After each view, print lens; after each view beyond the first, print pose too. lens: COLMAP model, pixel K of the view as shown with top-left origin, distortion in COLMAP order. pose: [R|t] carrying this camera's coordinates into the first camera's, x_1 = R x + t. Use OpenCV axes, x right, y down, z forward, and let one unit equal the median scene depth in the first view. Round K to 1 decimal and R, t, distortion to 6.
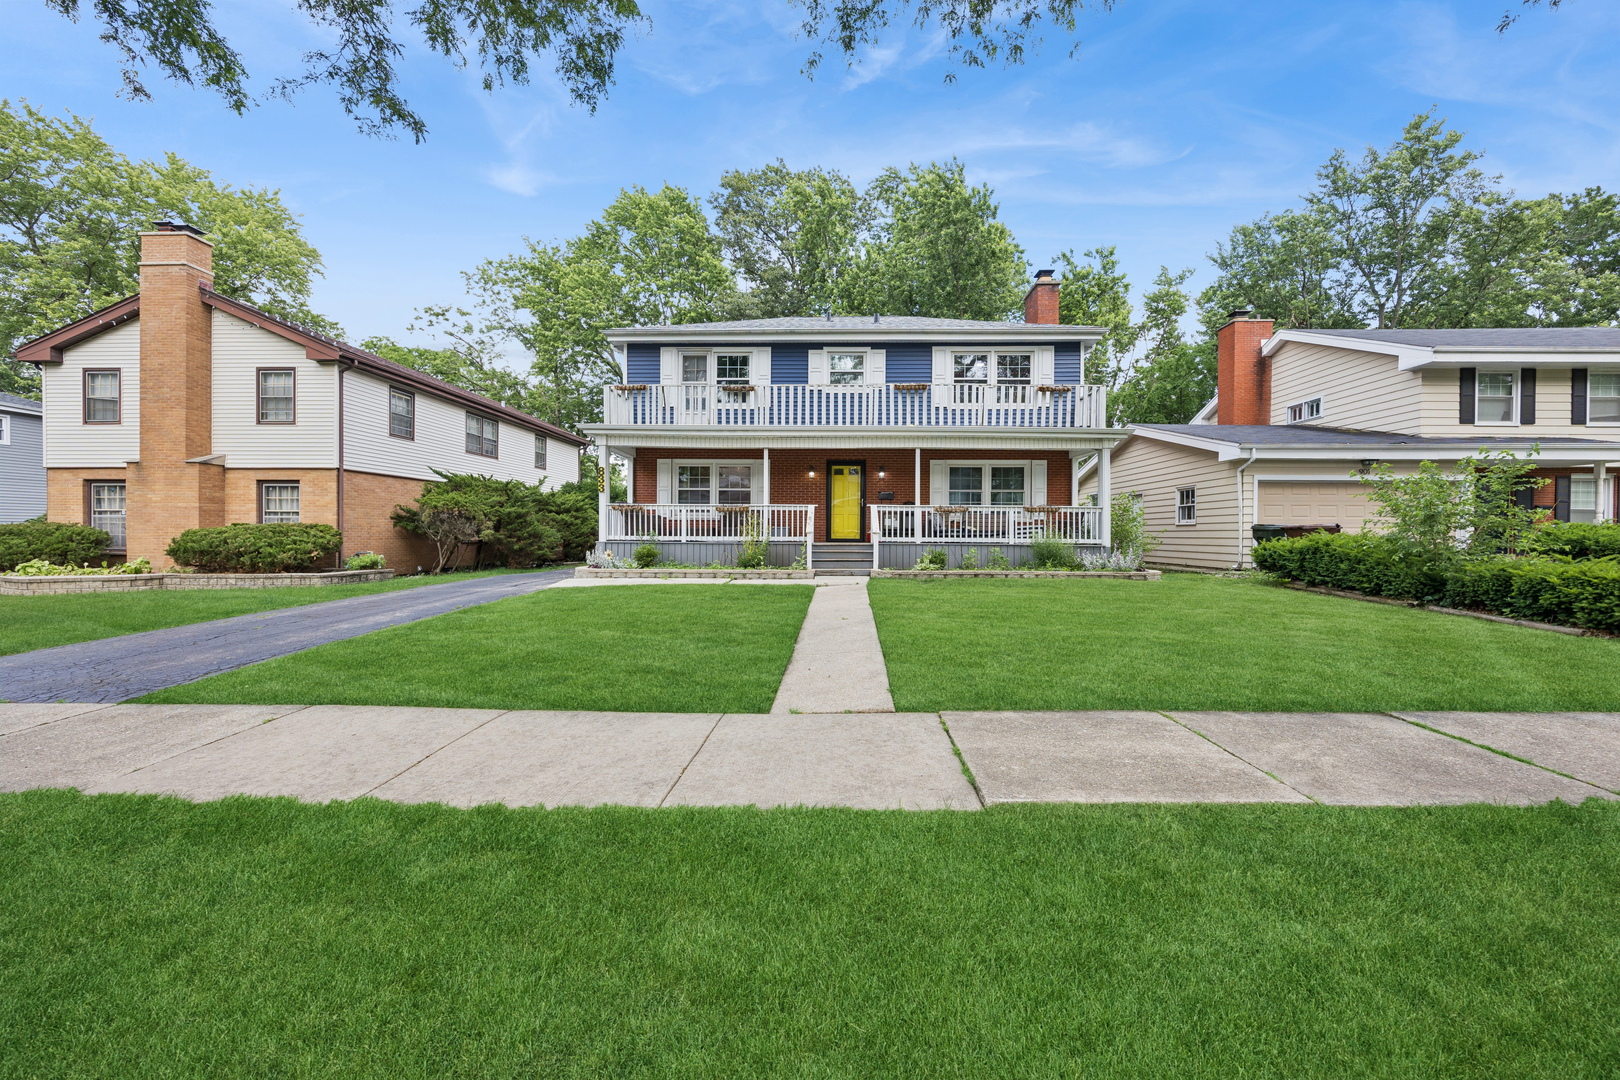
lens RADIAL K [[618.9, 0, 836.4], [0, 618.9, 545.2], [0, 0, 1]] dist [-0.002274, -0.000535]
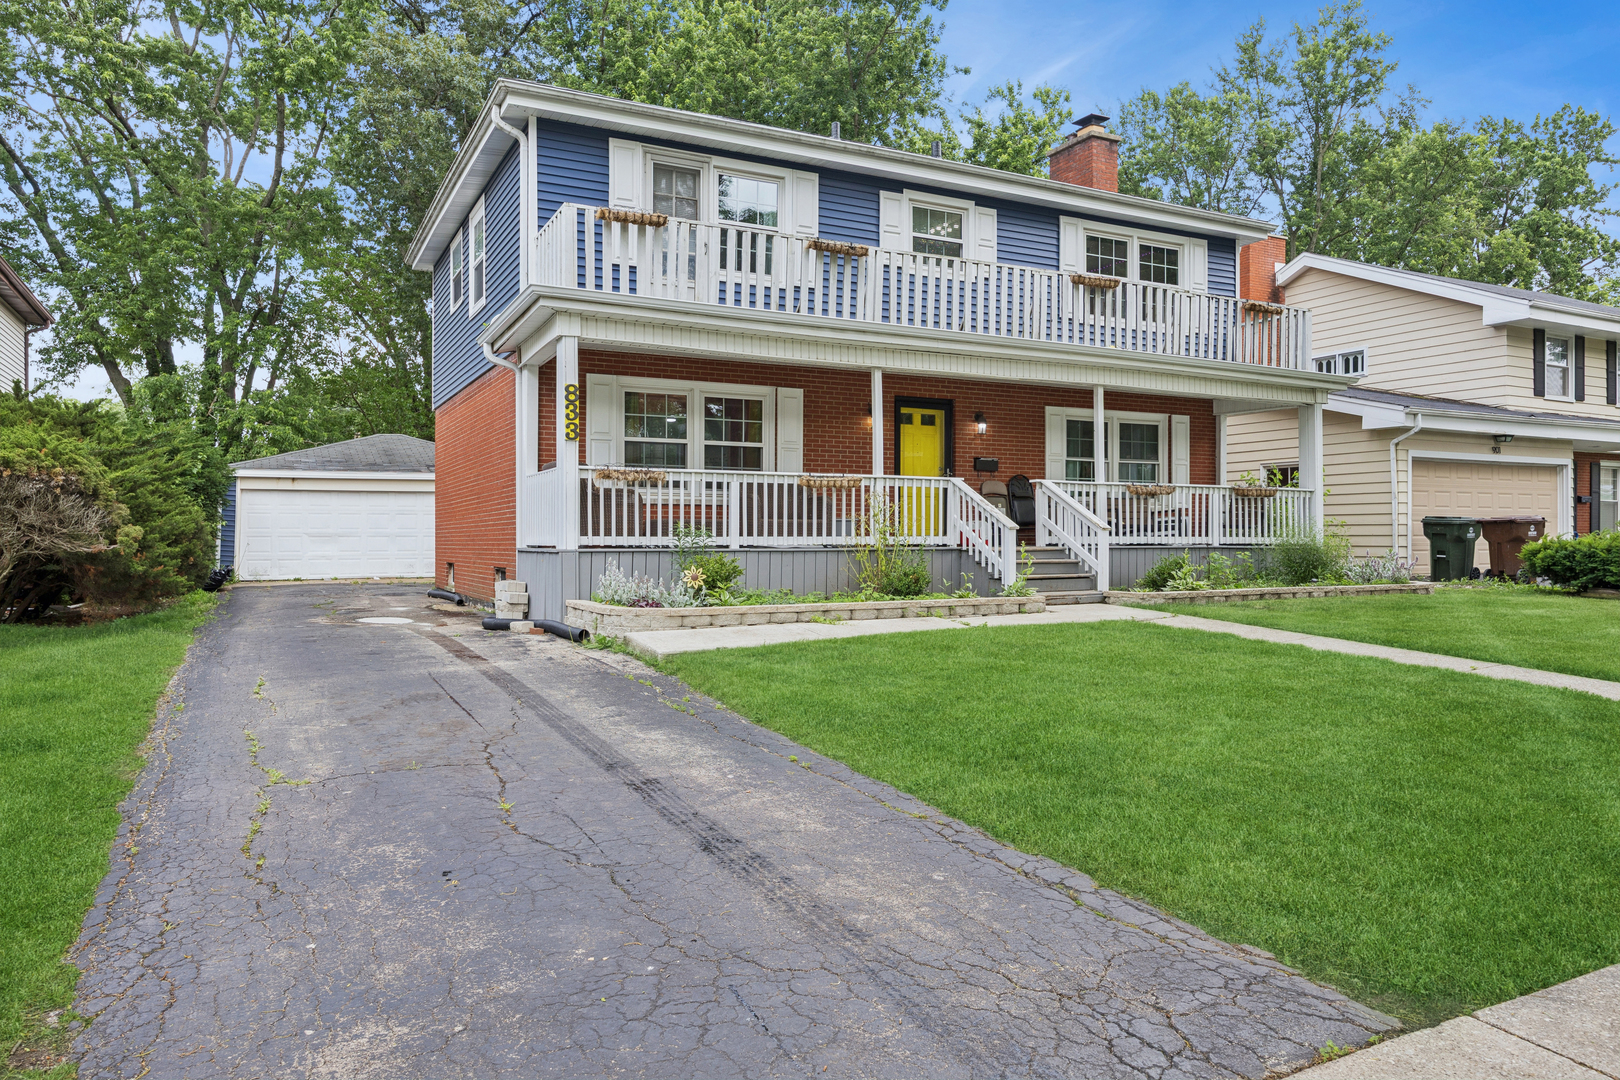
lens RADIAL K [[1097.0, 0, 818.1], [0, 1097.0, 546.6], [0, 0, 1]] dist [-0.009988, 0.002006]
pose [[0.874471, -0.009583, 0.484983, -0.541702], [0.013575, 0.999897, -0.004719, -0.001346], [-0.484888, 0.010710, 0.874511, 0.189371]]
